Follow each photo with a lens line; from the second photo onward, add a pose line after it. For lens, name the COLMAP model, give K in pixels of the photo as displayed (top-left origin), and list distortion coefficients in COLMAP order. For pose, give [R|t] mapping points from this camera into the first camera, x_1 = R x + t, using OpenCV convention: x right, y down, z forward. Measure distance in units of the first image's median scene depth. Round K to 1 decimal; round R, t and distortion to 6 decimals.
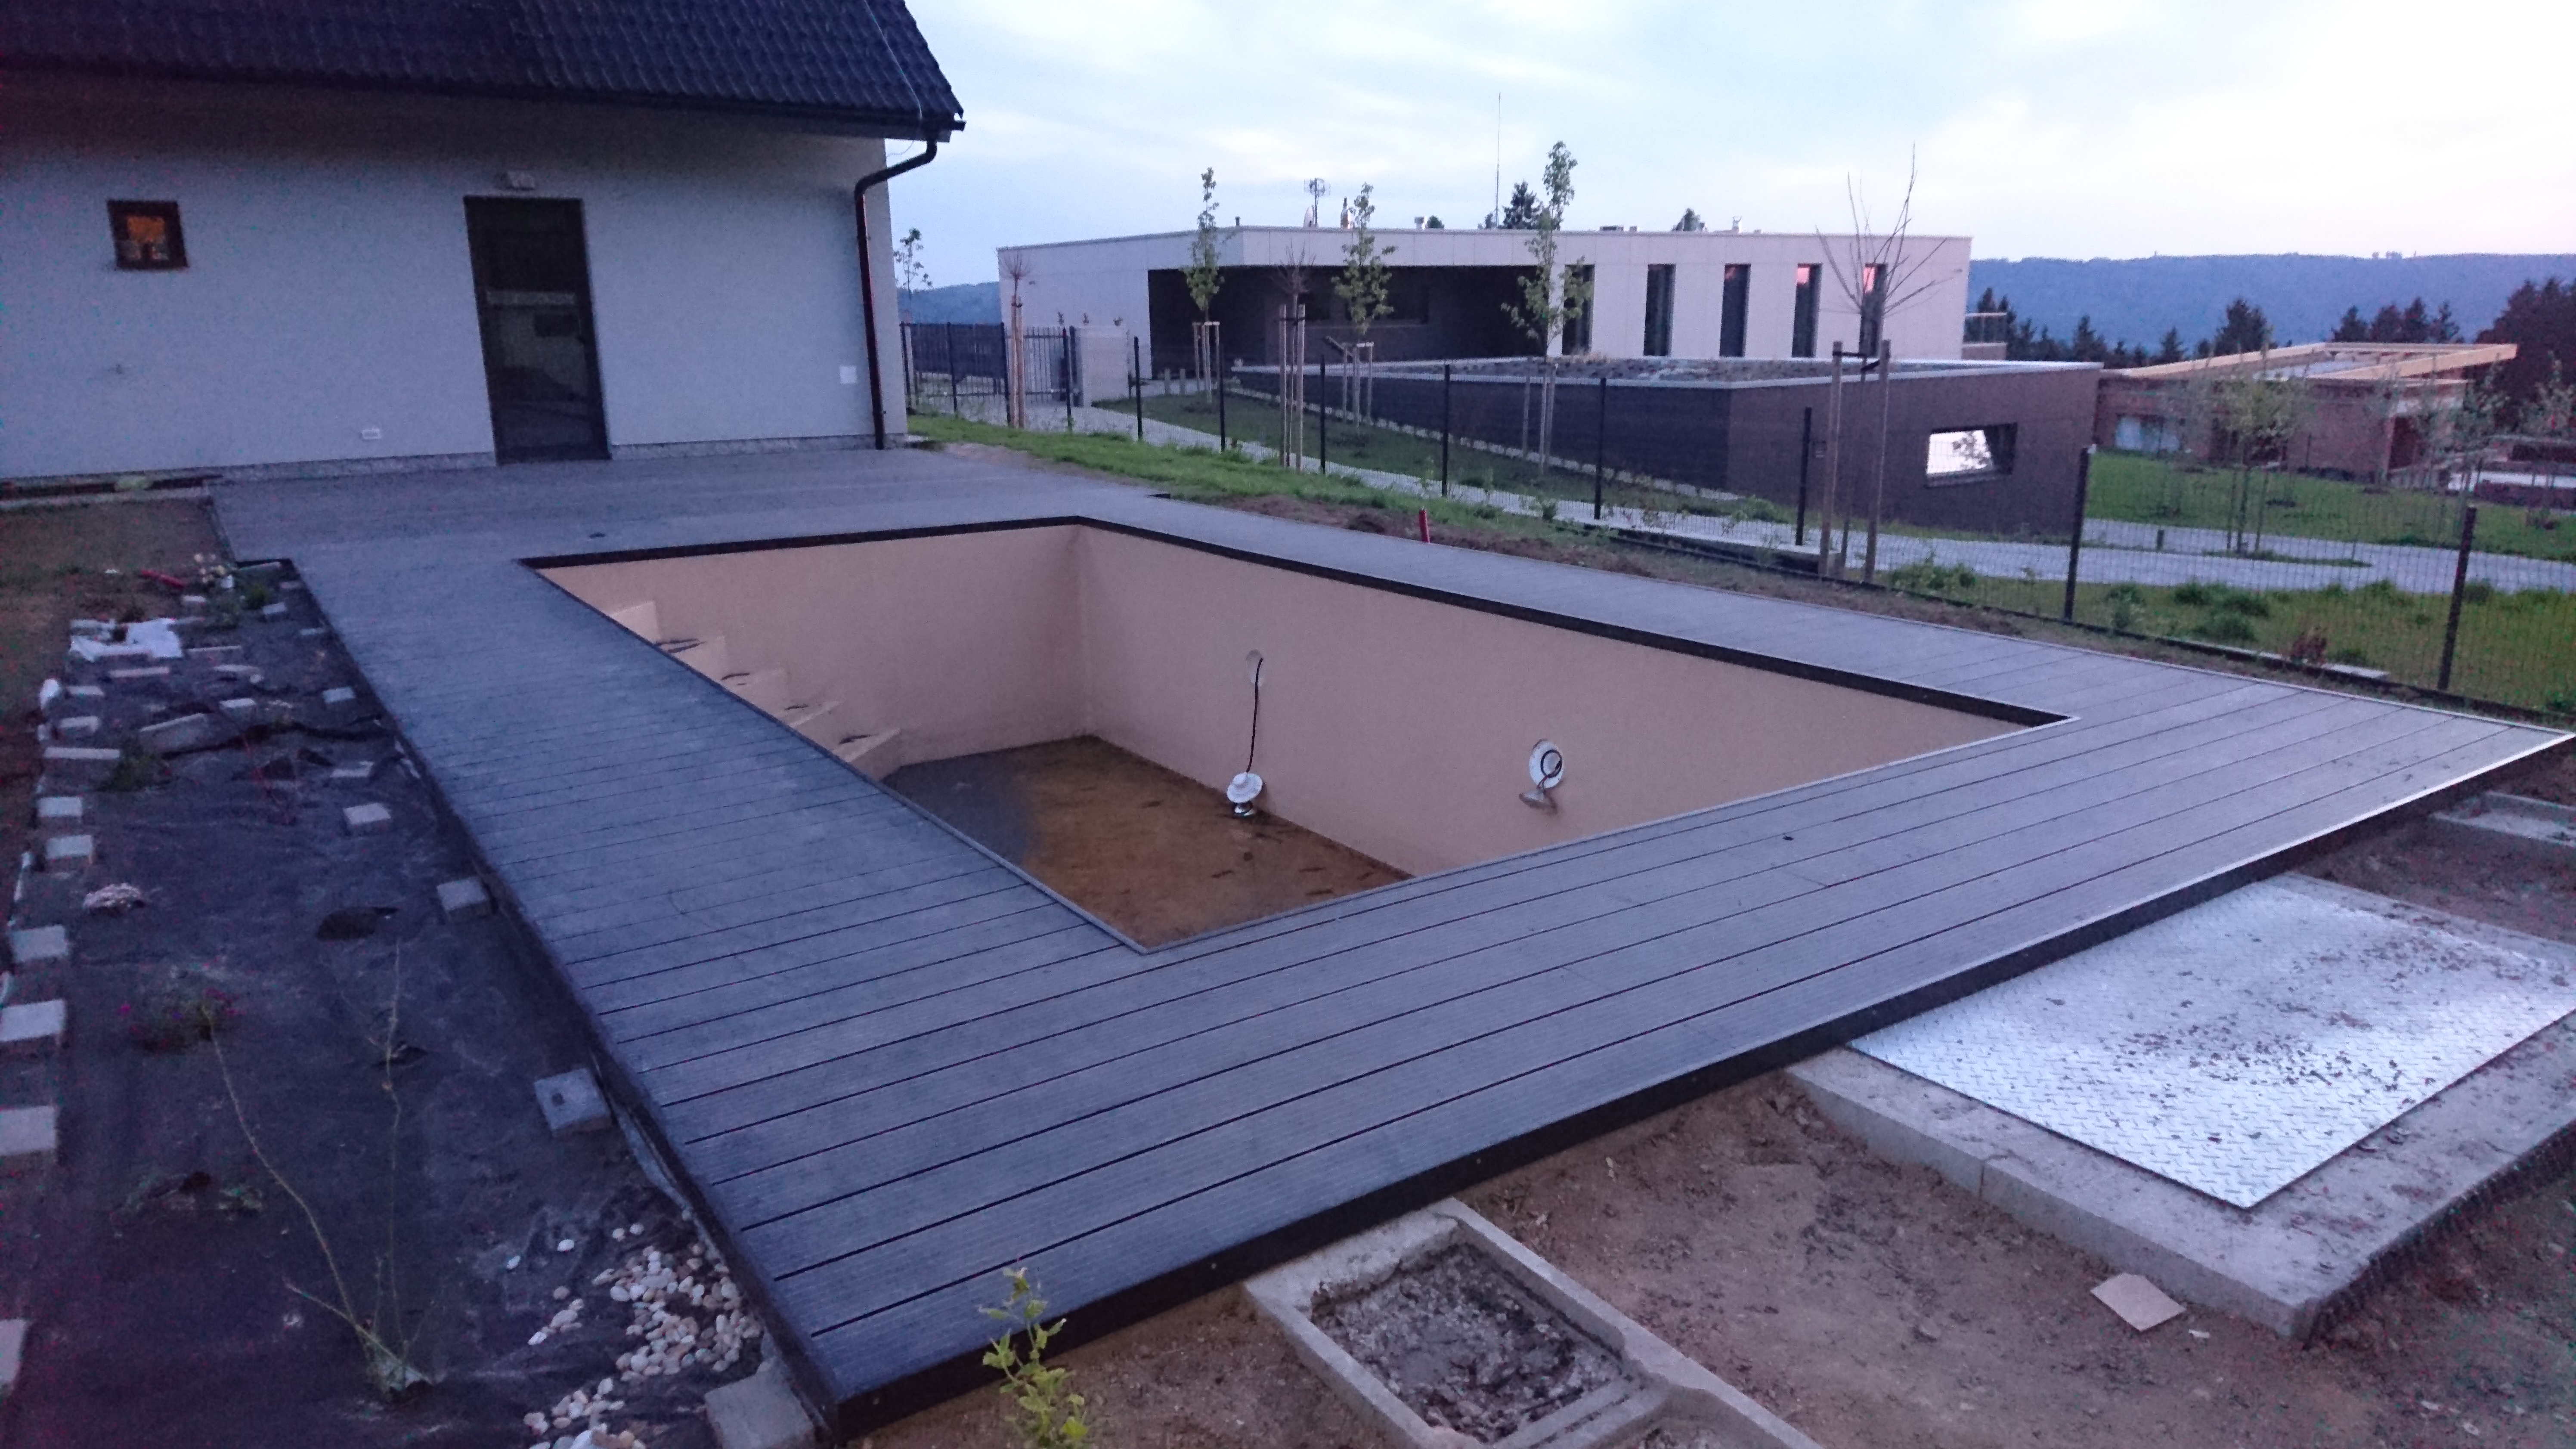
lens RADIAL K [[1611.4, 0, 1288.0], [0, 1611.4, 724.5], [0, 0, 1]] dist [-0.004956, -0.003774]
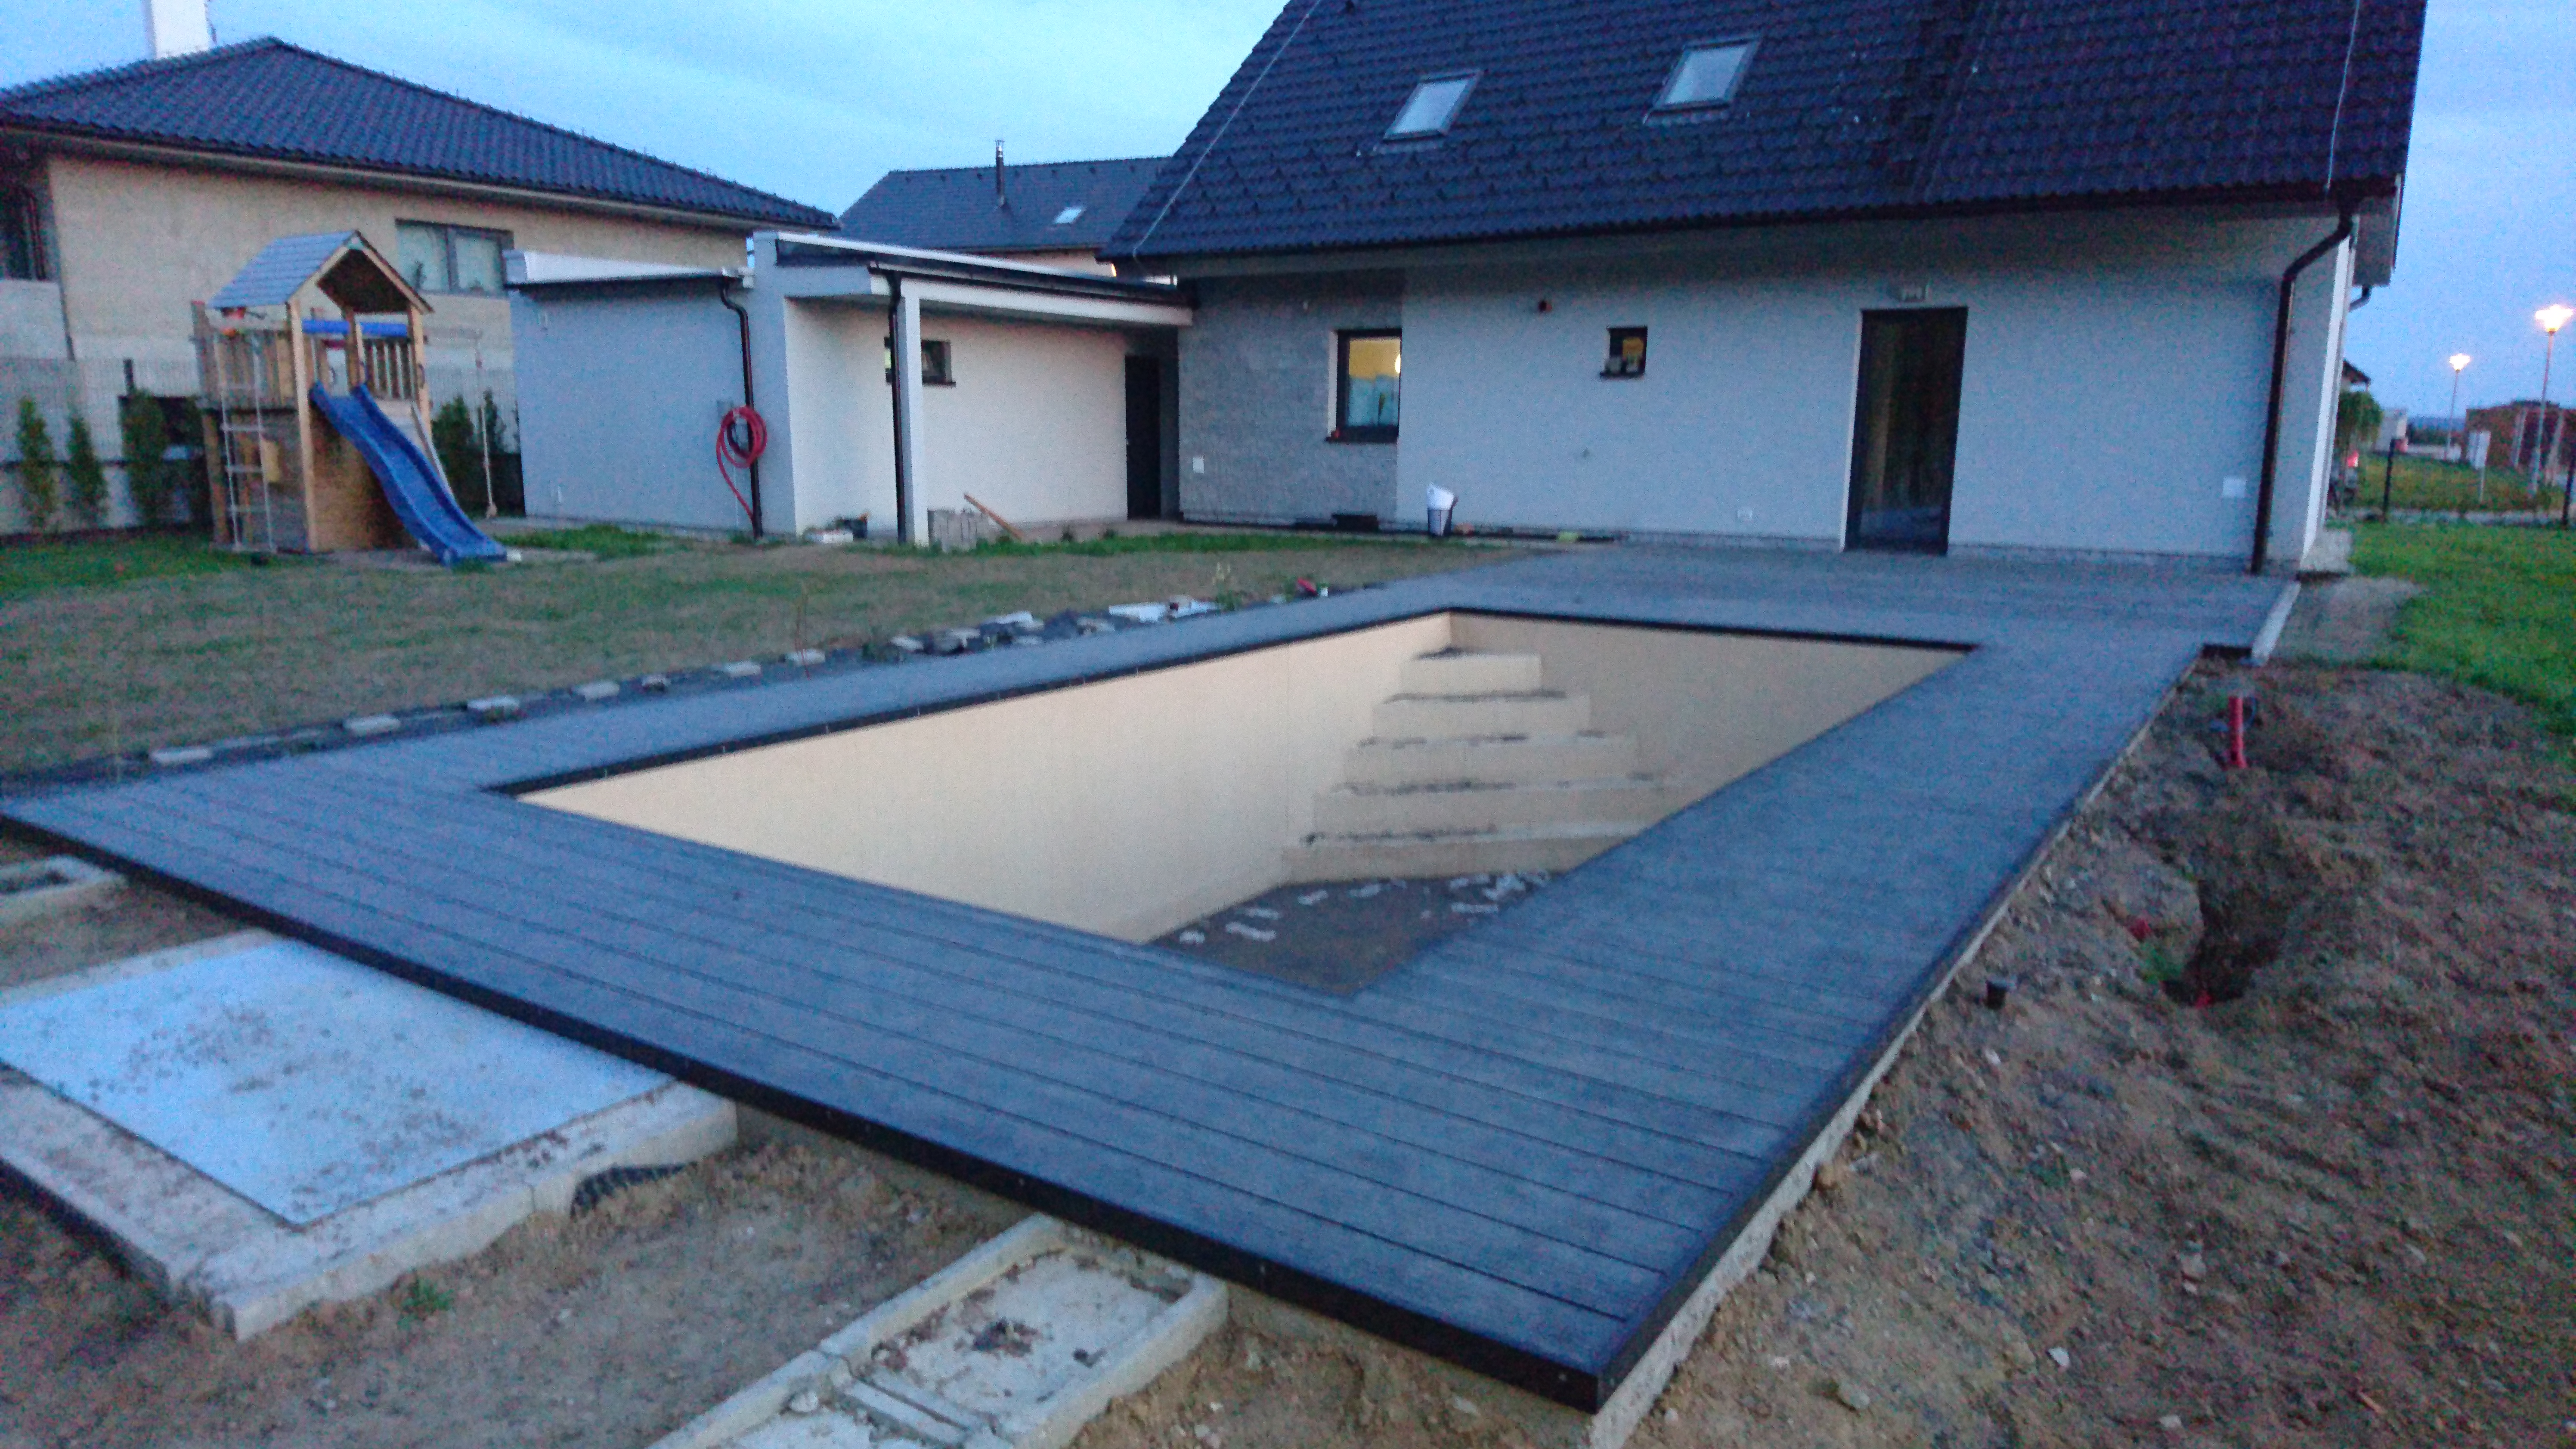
lens RADIAL K [[1611.4, 0, 1288.0], [0, 1611.4, 724.5], [0, 0, 1]] dist [-0.004956, -0.003774]
pose [[0.376585, 0.182733, -0.908181, 0.396839], [-0.235138, 0.967101, 0.097086, -0.066998], [0.896043, 0.176987, 0.407164, 0.245541]]
